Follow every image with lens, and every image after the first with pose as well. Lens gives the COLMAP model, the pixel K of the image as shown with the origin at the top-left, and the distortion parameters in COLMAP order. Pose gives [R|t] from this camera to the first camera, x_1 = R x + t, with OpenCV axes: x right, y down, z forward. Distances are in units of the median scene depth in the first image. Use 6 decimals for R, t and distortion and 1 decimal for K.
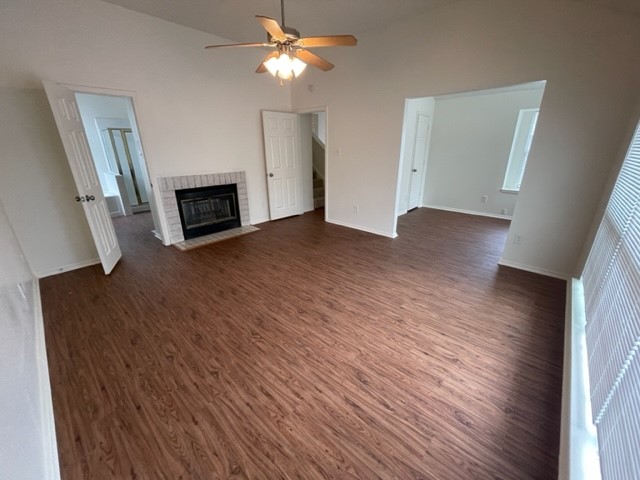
lens RADIAL K [[258.7, 0, 324.7], [0, 258.7, 243.0], [0, 0, 1]] dist [-0.003282, -0.000388]
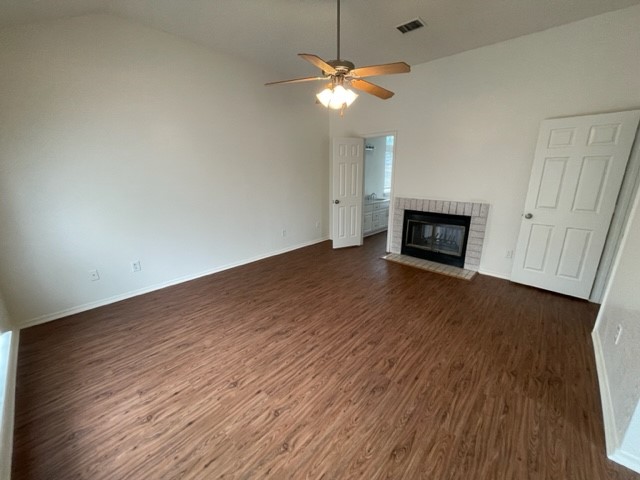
lens RADIAL K [[258.7, 0, 318.1], [0, 258.7, 244.4], [0, 0, 1]] dist [-0.003282, -0.000388]
pose [[-0.018036, 0.282047, -0.959231, 0.856067], [-0.347296, 0.897883, 0.270539, -0.371622], [0.937582, 0.338017, 0.081760, 0.928638]]
